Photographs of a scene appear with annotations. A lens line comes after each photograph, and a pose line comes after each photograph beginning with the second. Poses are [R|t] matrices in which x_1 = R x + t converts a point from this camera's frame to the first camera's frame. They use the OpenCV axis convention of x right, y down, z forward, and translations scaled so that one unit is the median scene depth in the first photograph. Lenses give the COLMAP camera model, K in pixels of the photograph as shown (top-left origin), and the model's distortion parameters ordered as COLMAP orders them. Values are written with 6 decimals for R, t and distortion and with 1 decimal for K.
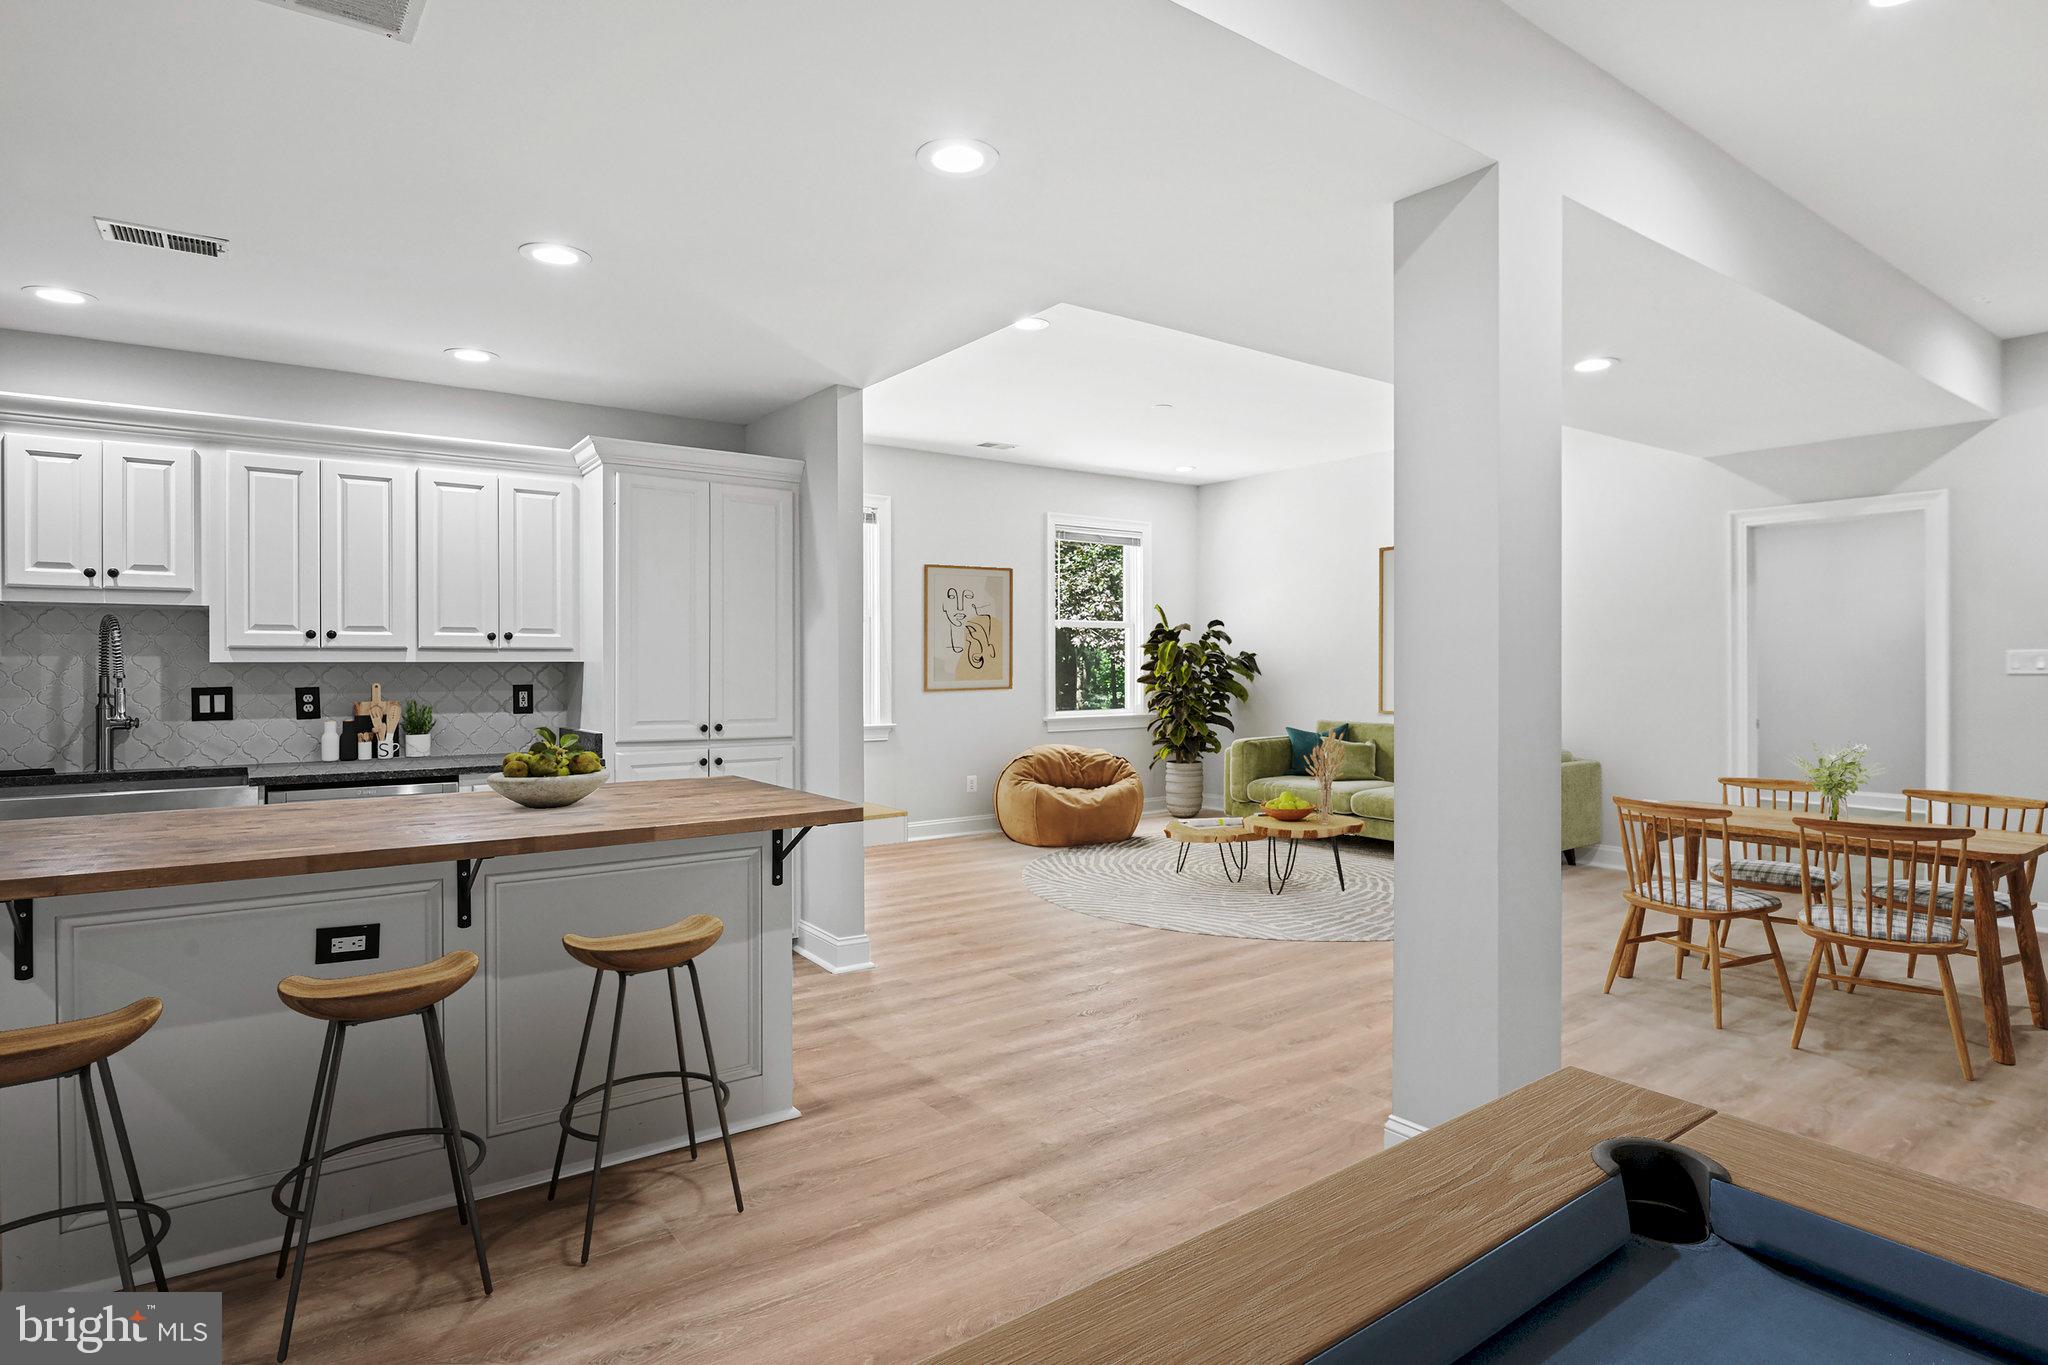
lens RADIAL K [[1112.1, 0, 1037.4], [0, 1112.1, 682.3], [0, 0, 1]] dist [-0.019289, 0.000230]
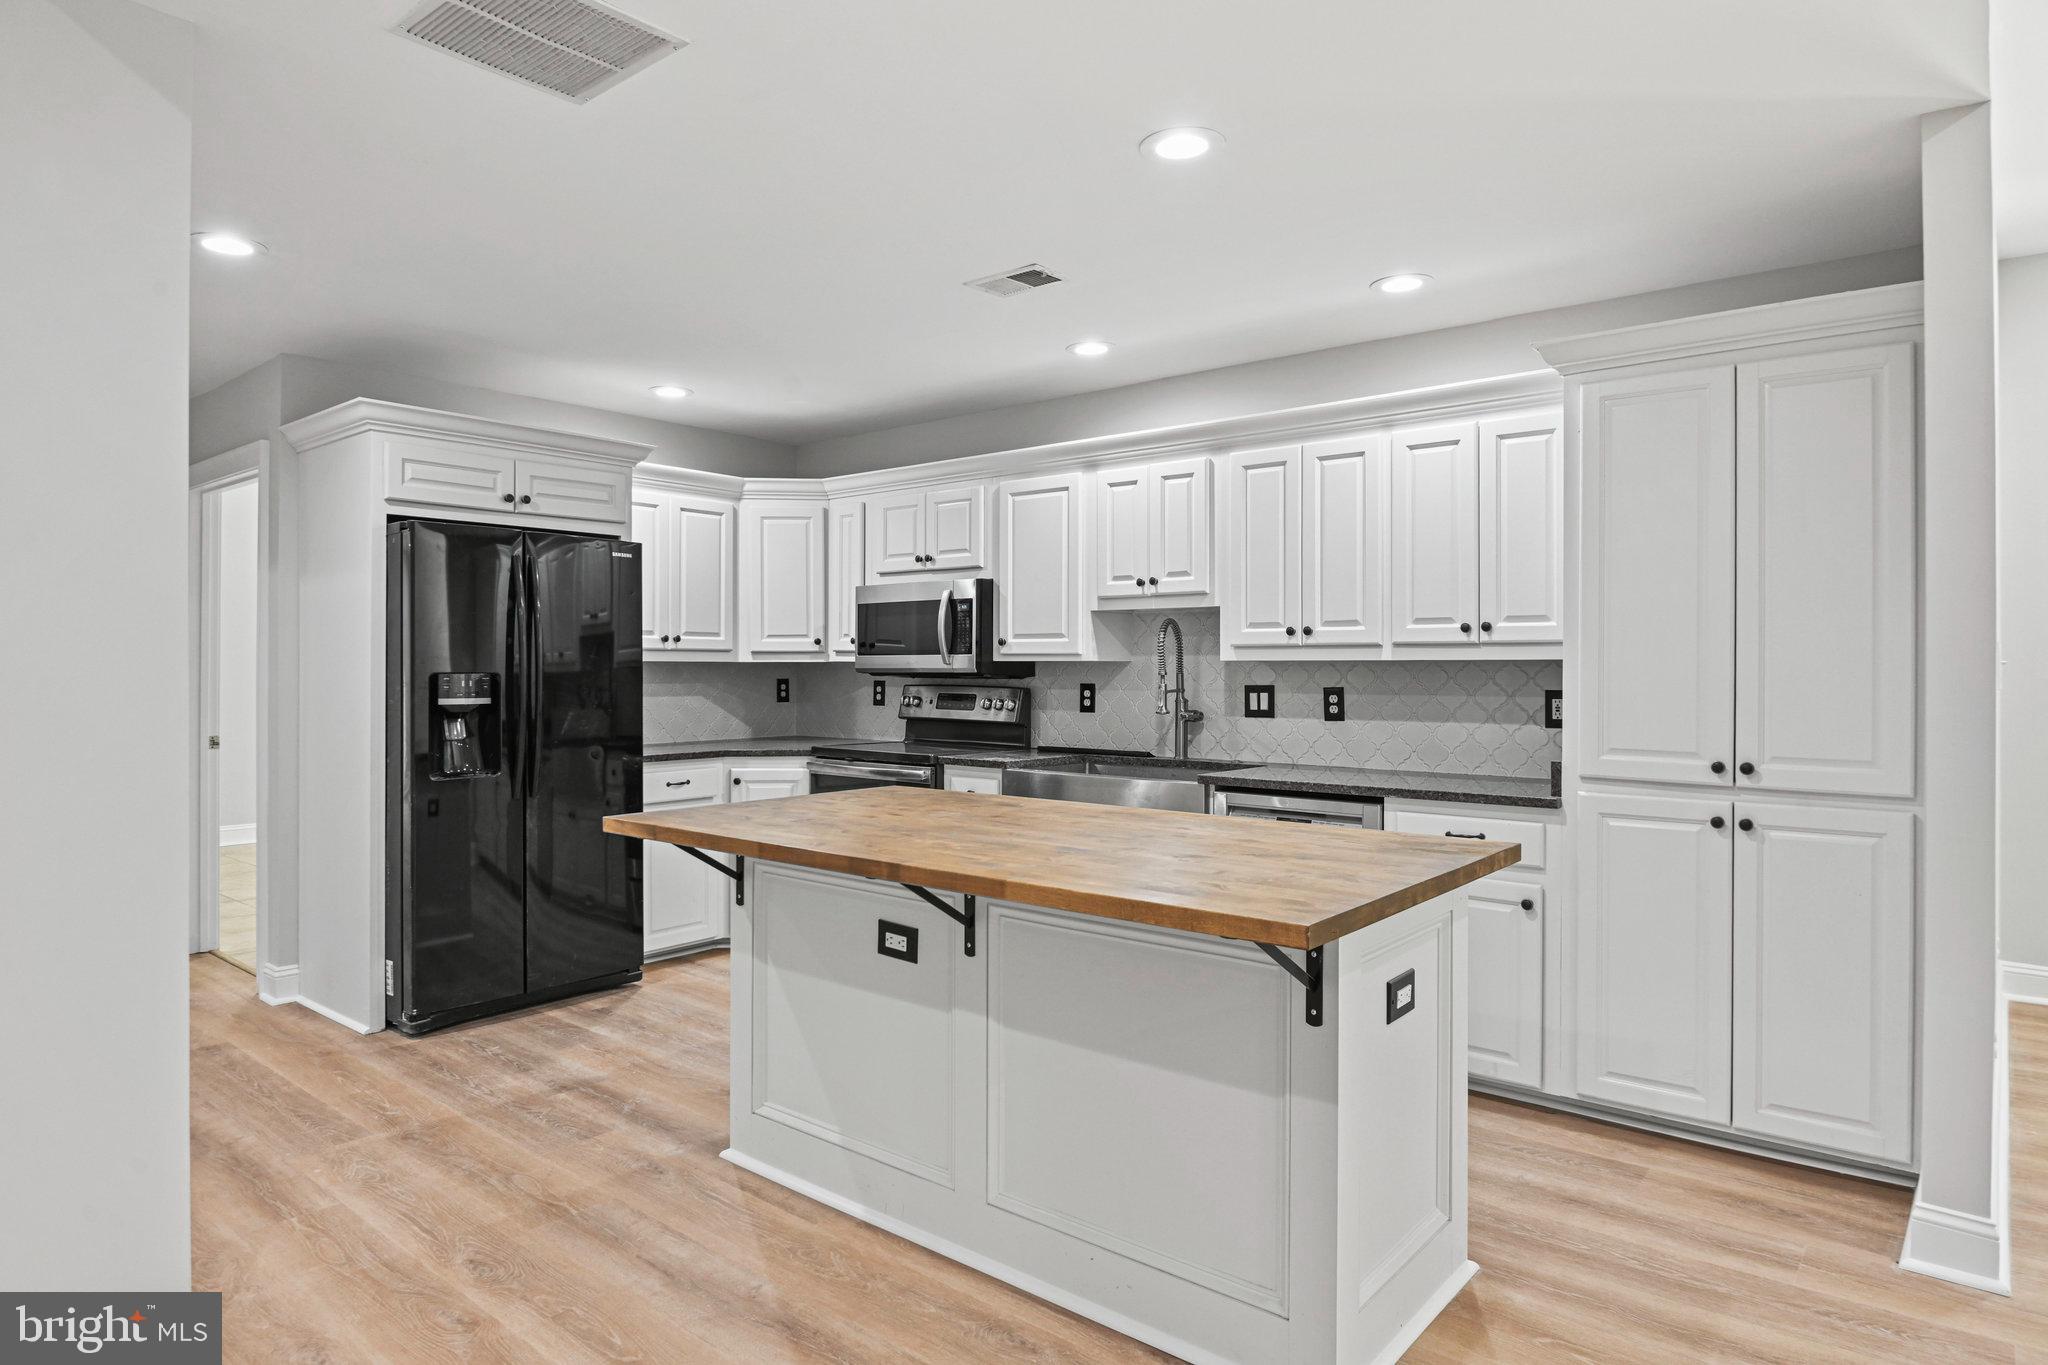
lens RADIAL K [[1181.3, 0, 1037.4], [0, 1181.3, 669.2], [0, 0, 1]] dist [-0.019375, -0.000396]
pose [[0.245872, 0.007465, -0.969274, 0.252567], [-0.009419, 0.999942, 0.005312, -0.013684], [0.969257, 0.007823, 0.245928, 0.506146]]
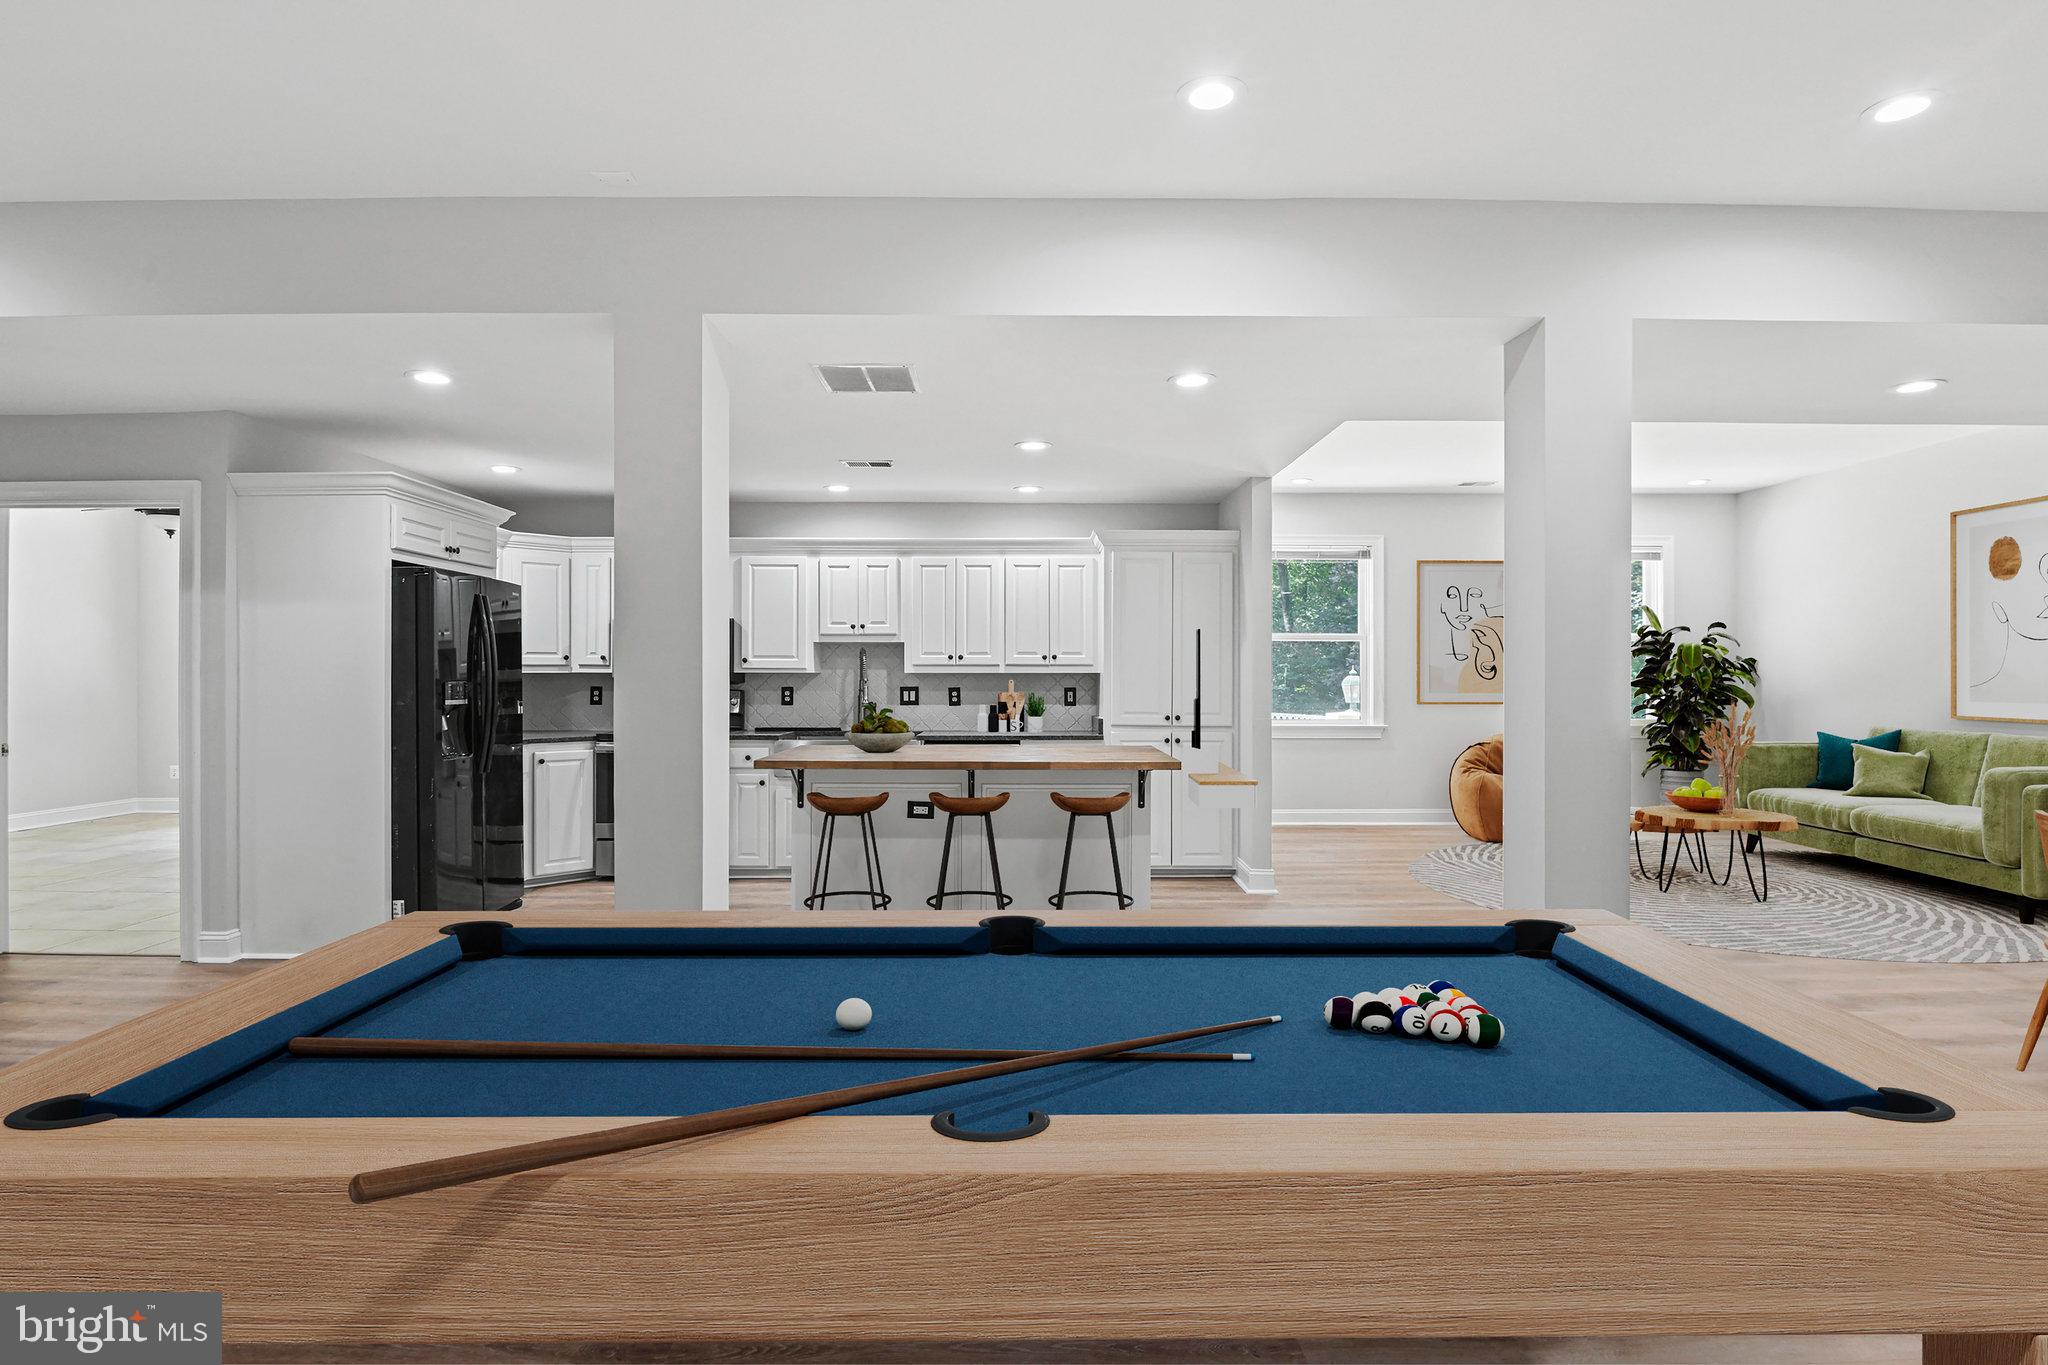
lens RADIAL K [[1012.6, 0, 1035.7], [0, 1012.6, 675.3], [0, 0, 1]] dist [-0.027074, -0.000097]
pose [[0.812771, 0.005291, -0.582559, 0.369542], [-0.009174, 0.999951, -0.003719, -0.009463], [0.582511, 0.008367, 0.812780, -0.220130]]
